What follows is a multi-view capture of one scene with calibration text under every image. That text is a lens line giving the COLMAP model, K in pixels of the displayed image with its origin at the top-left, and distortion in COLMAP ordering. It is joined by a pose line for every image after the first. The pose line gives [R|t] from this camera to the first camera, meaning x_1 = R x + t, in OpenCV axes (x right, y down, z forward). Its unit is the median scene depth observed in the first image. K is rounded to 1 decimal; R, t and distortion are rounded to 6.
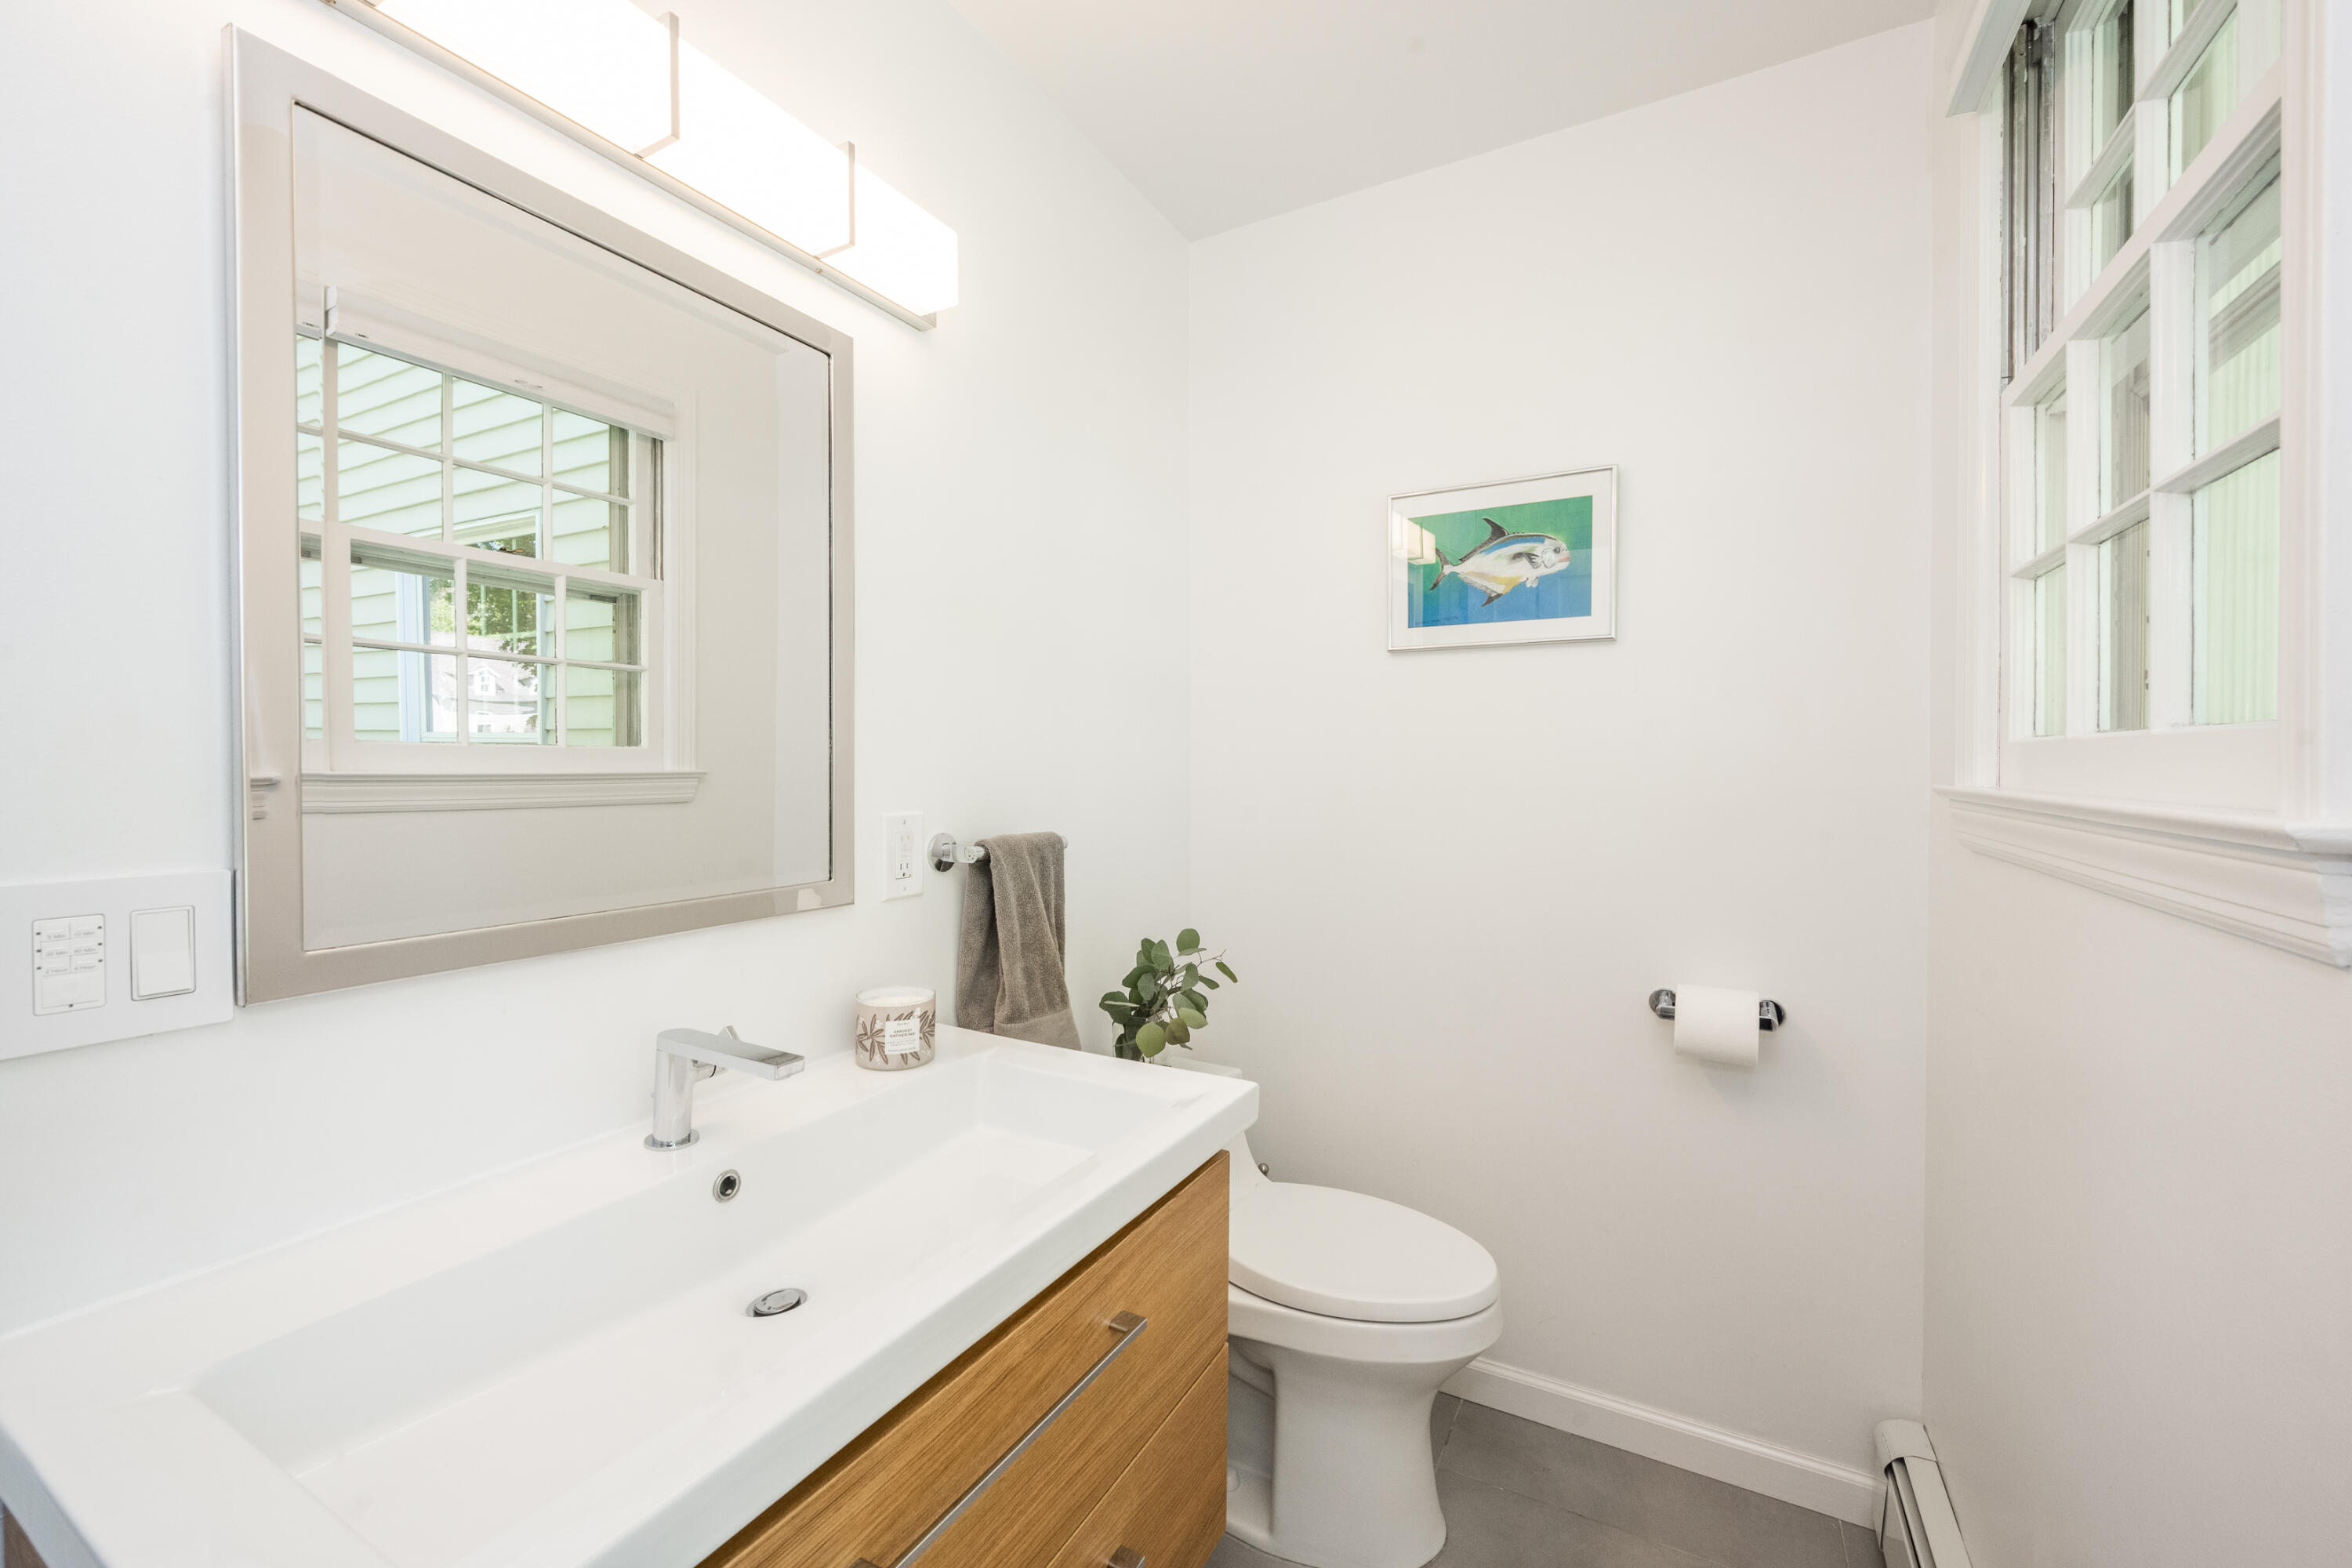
lens RADIAL K [[948.2, 0, 1188.8], [0, 948.2, 778.2], [0, 0, 1]] dist [0.002777, 0.000095]
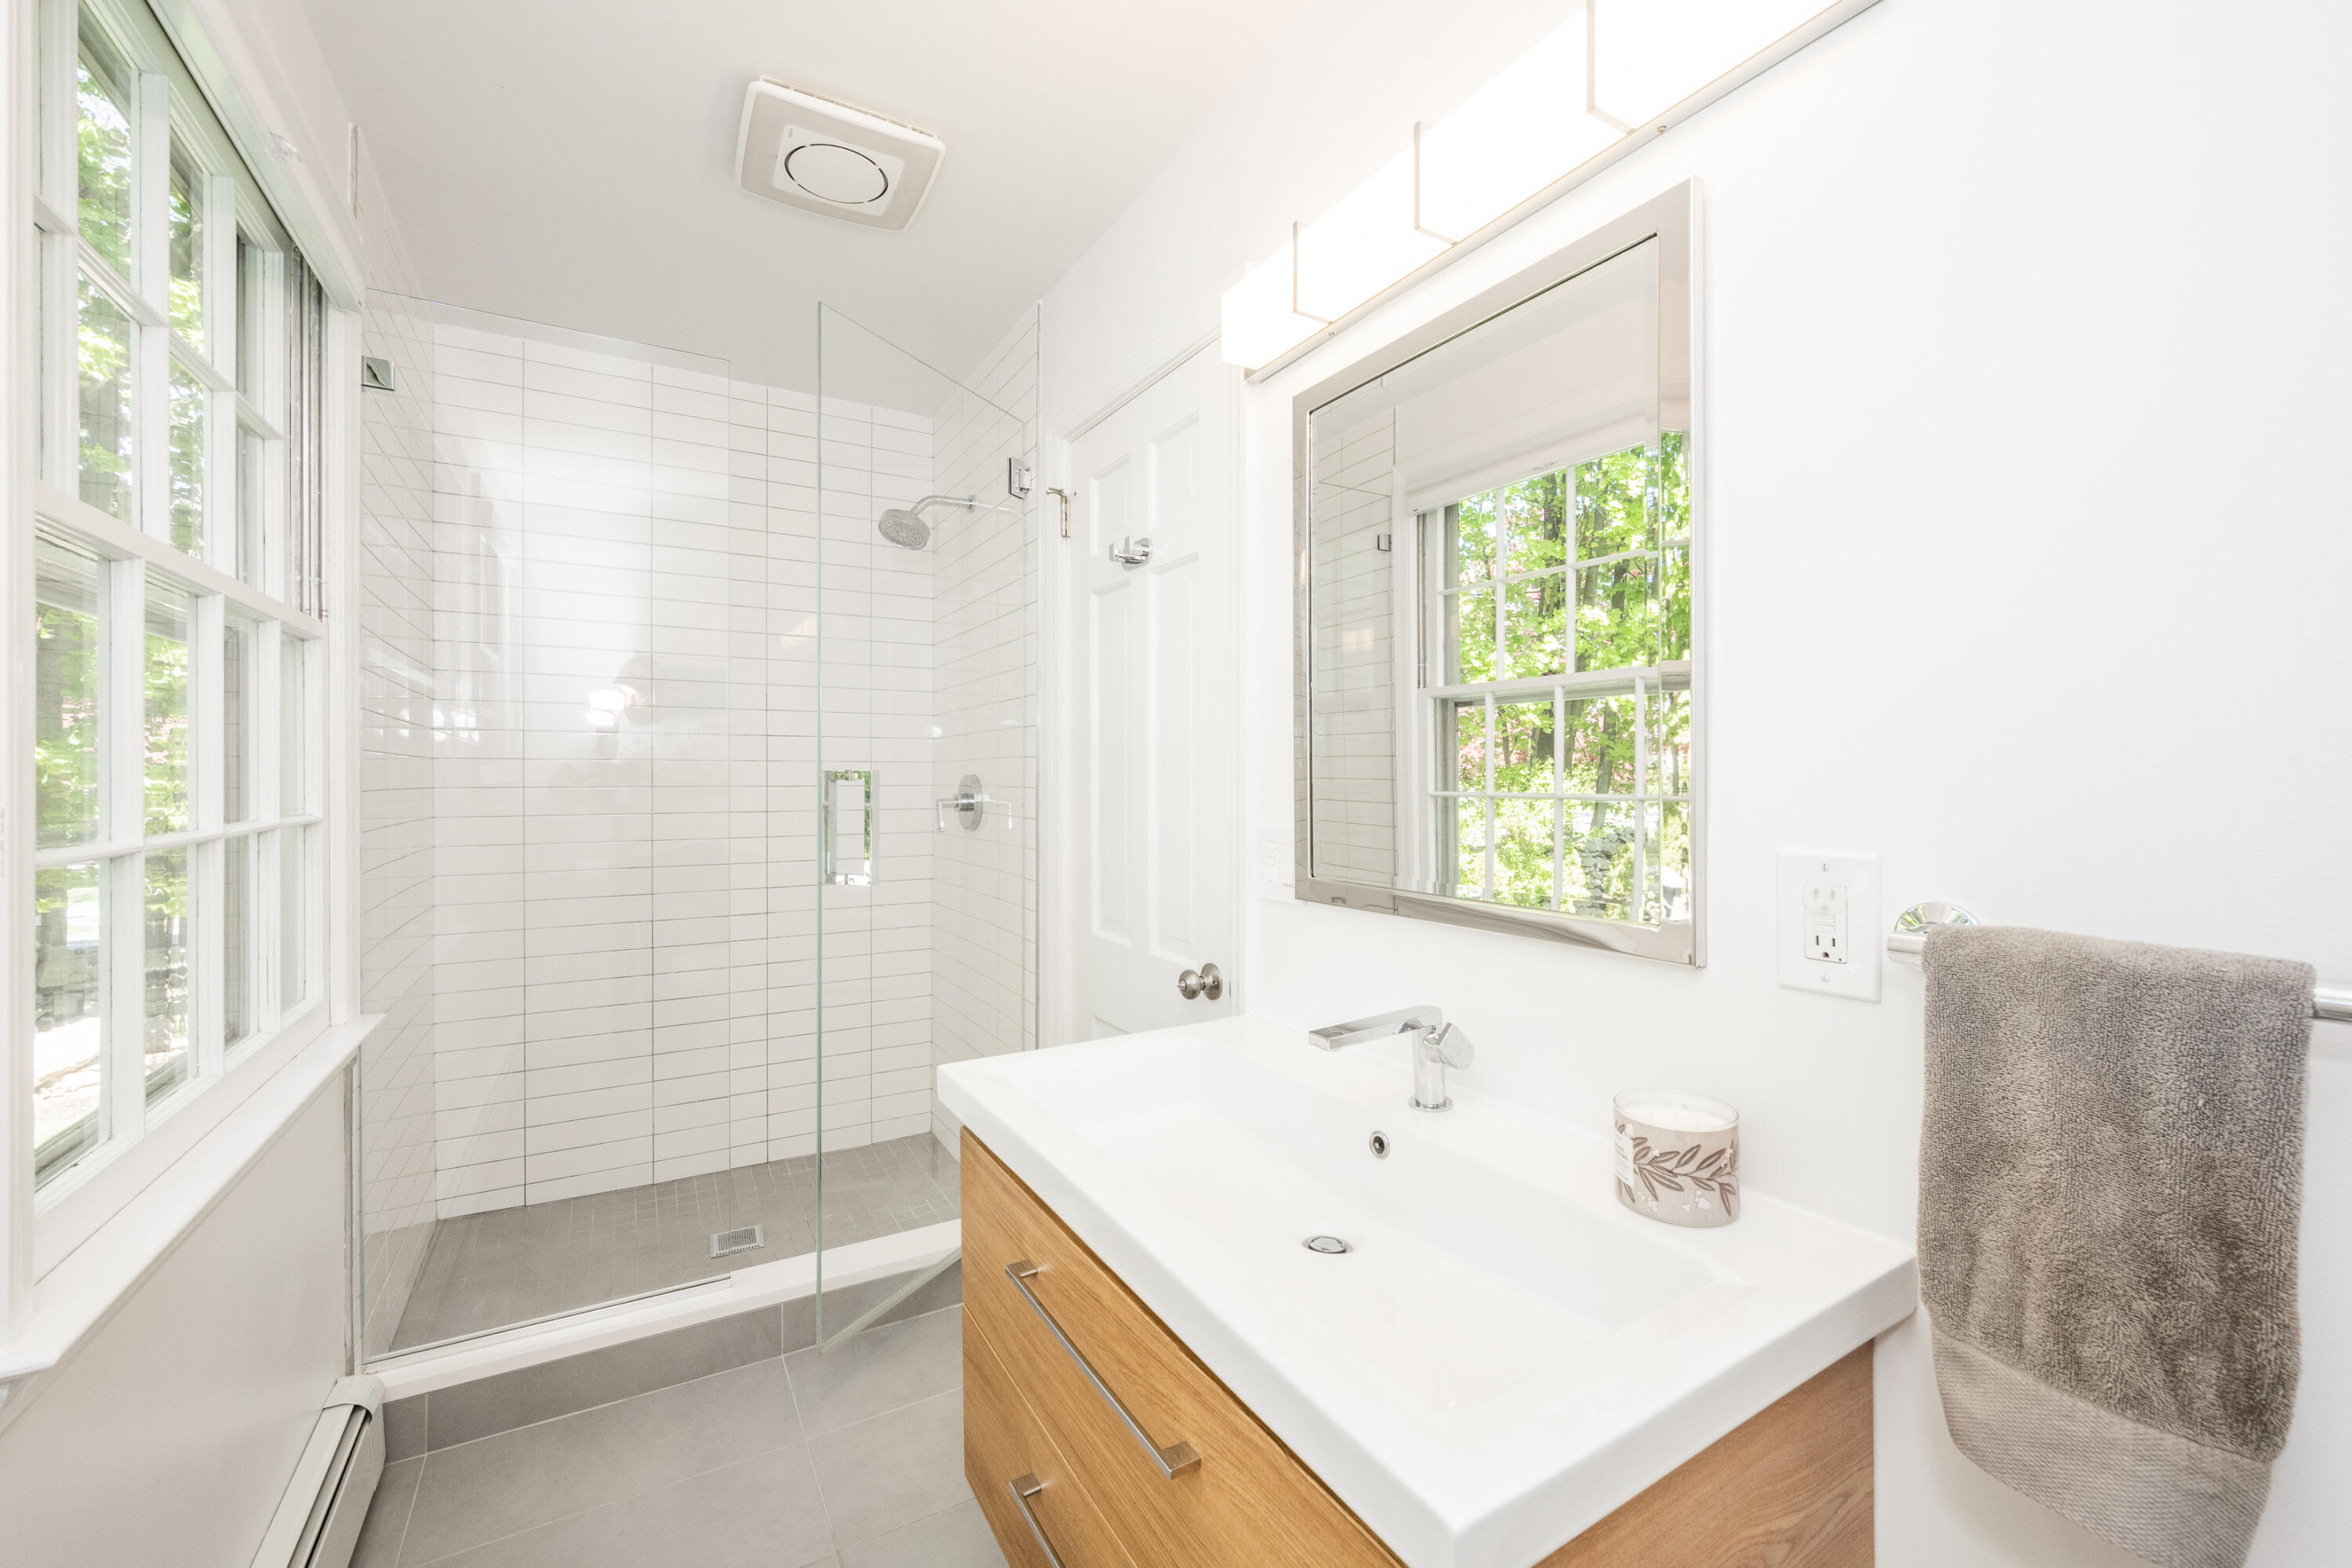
lens RADIAL K [[948.2, 0, 1188.8], [0, 948.2, 778.2], [0, 0, 1]] dist [0.002777, 0.000095]
pose [[-0.513847, 0.008470, -0.857840, 0.561557], [-0.008266, 0.999856, 0.014824, -0.020843], [0.857842, 0.014708, -0.513703, 1.276880]]
